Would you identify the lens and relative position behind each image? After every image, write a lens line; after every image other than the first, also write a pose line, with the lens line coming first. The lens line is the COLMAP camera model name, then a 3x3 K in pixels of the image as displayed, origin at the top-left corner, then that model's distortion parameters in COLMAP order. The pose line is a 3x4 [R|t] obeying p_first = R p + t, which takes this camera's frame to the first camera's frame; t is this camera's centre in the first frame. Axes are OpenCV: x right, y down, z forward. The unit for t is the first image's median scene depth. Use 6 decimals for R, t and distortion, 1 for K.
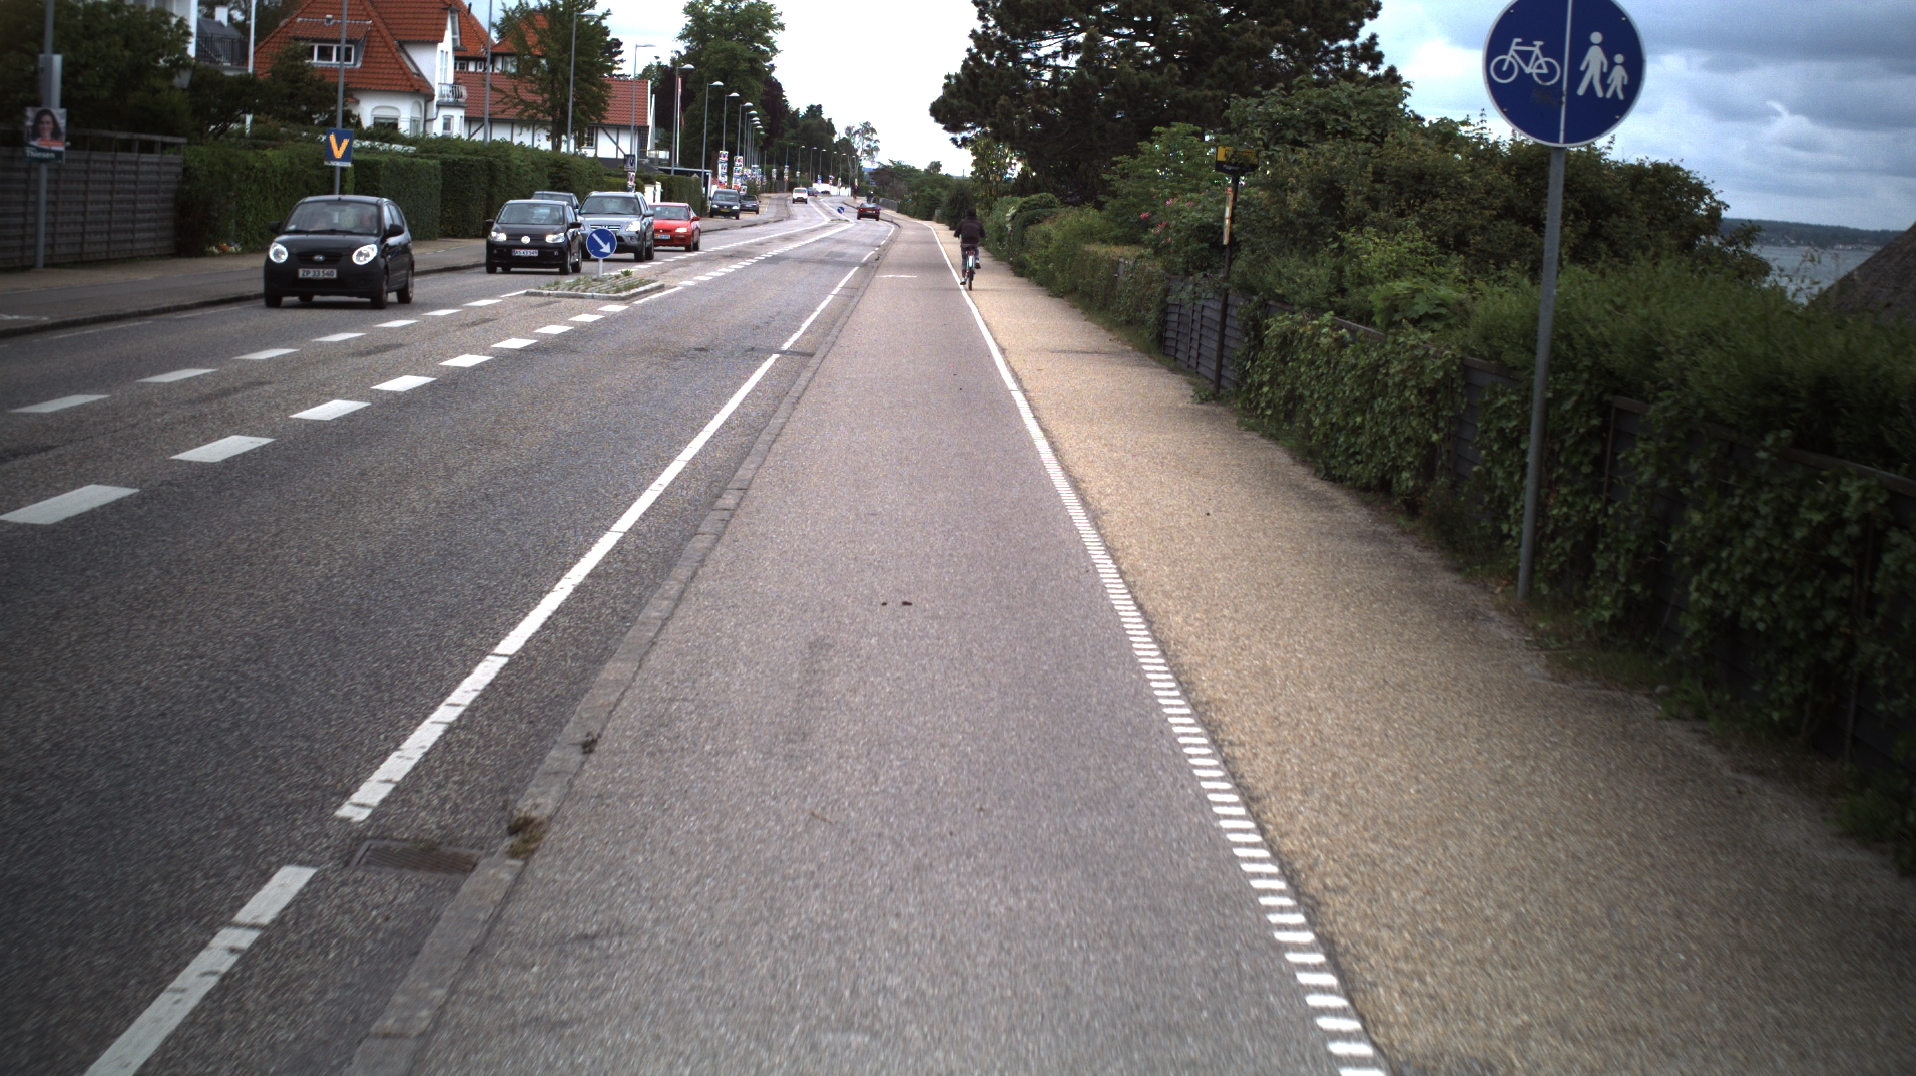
lens RADIAL K [[3415.7, 0, 955.3], [0, 3415.7, 542.4], [0, 0, 1]] dist [-0.251273, 0.000000]
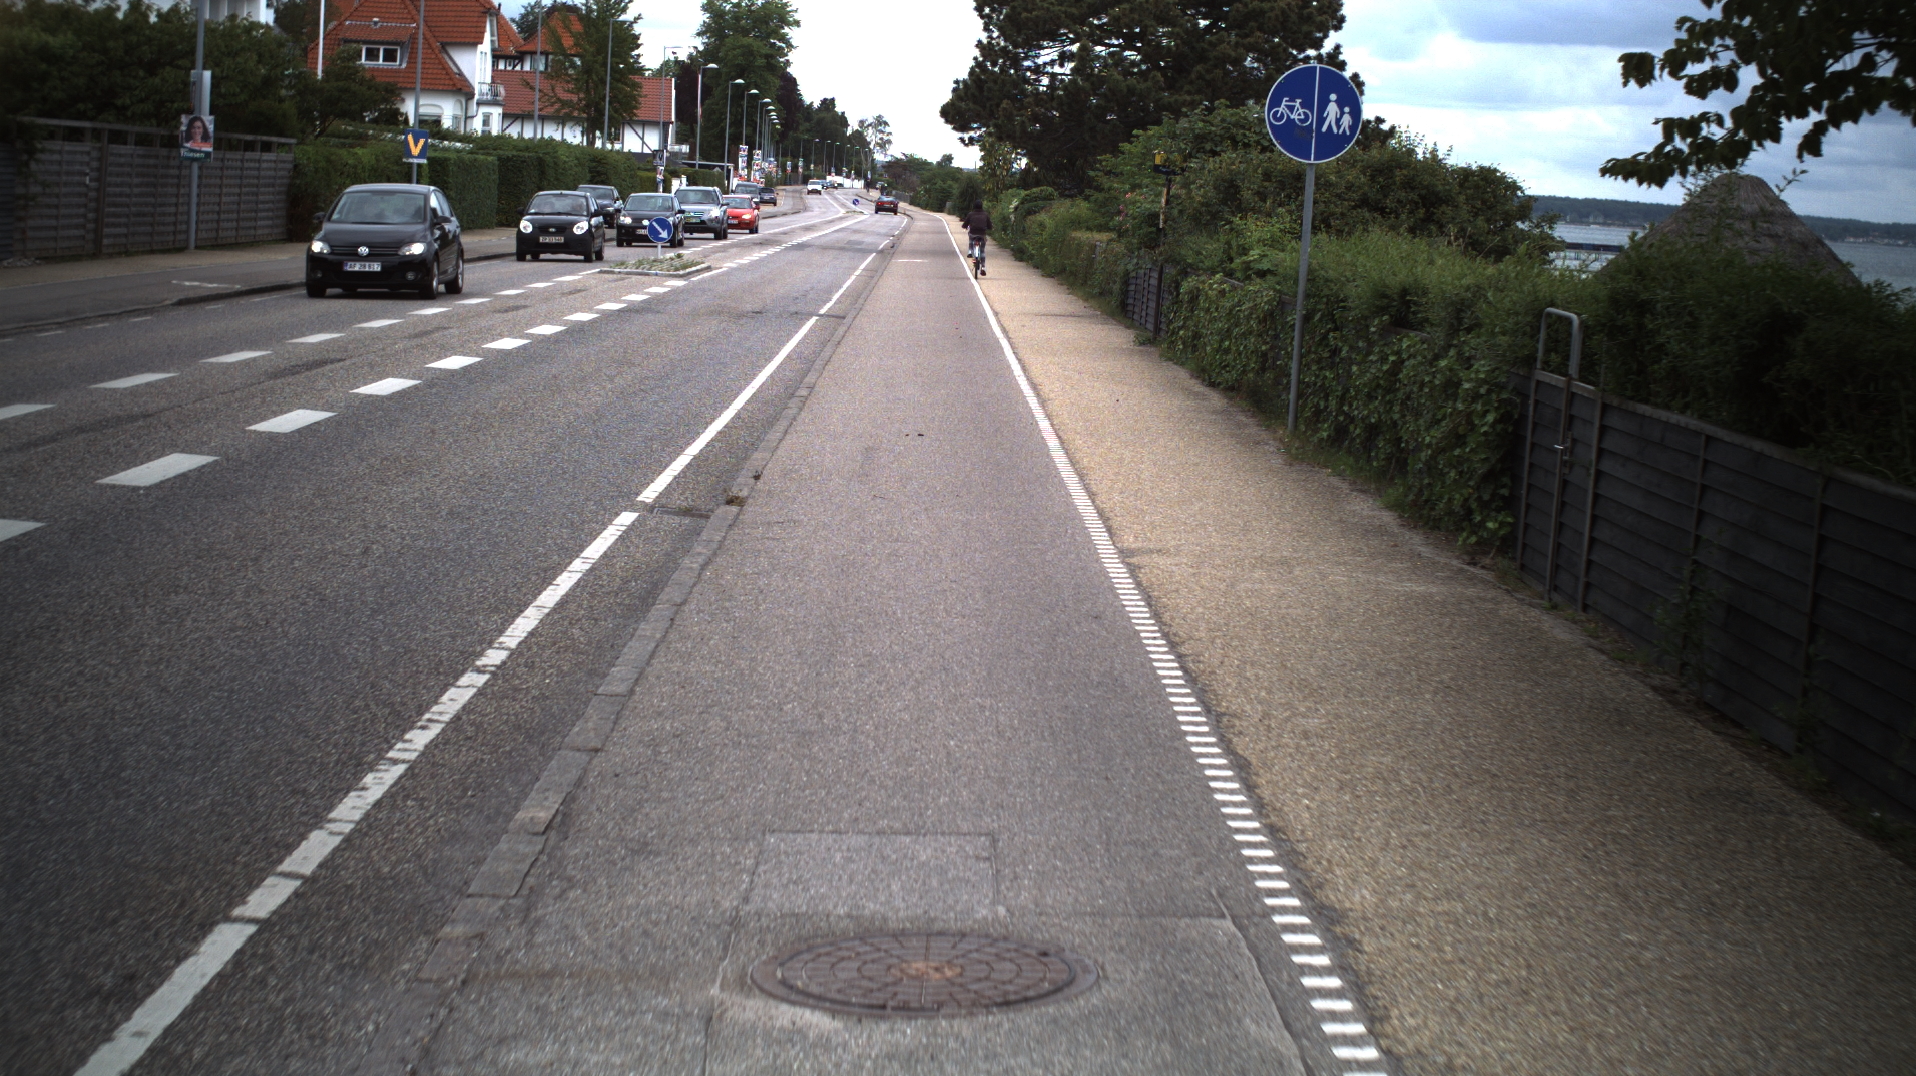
lens RADIAL K [[3415.7, 0, 951.9], [0, 3415.7, 550.4], [0, 0, 1]] dist [-0.251273, 0.000000]
pose [[0.999989, 0.000765, -0.004534, 0.003610], [-0.000744, 0.999989, 0.004616, 0.027084], [0.004538, -0.004613, 0.999979, -0.275176]]
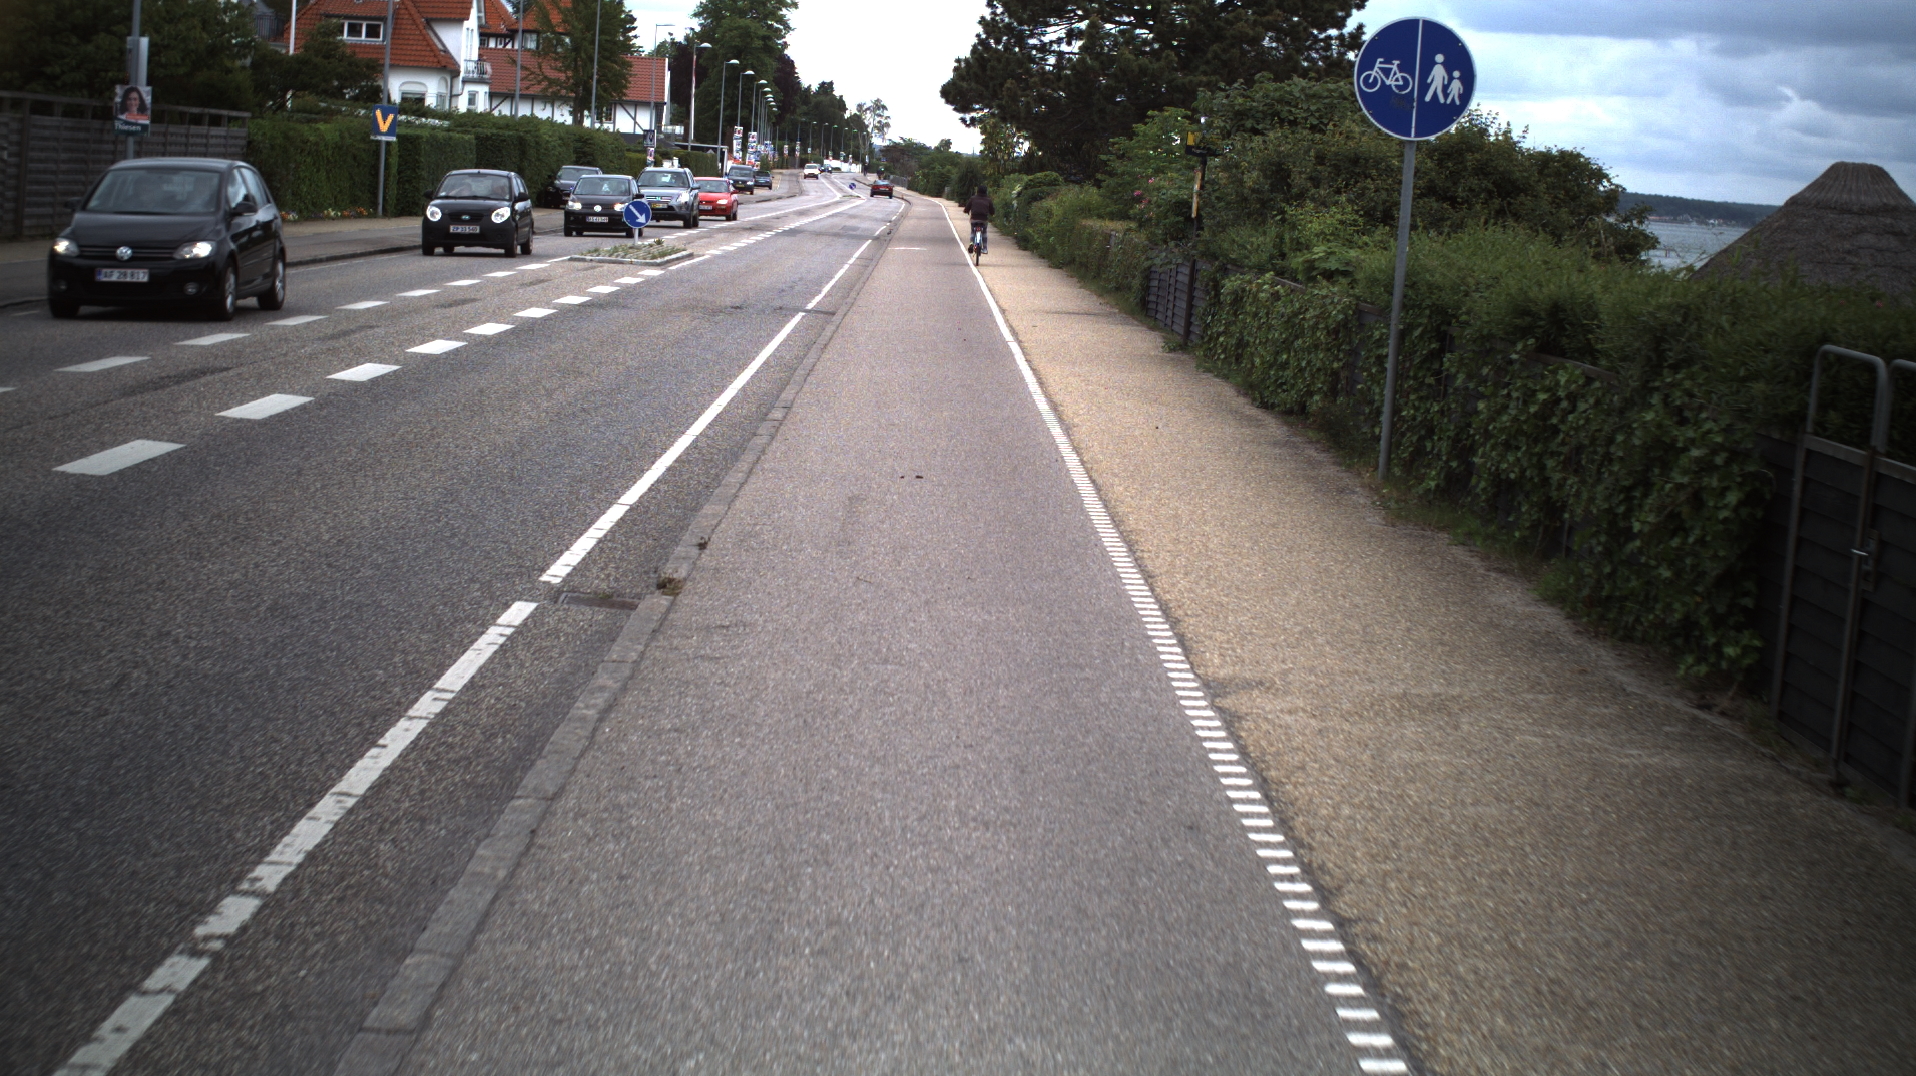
lens RADIAL K [[3415.7, 0, 963.4], [0, 3415.7, 537.1], [0, 0, 1]] dist [-0.251273, 0.000000]
pose [[0.999959, 0.009026, 0.000346, 0.001177], [-0.009028, 0.999947, 0.005029, 0.013958], [-0.000301, -0.005032, 0.999987, -0.137234]]
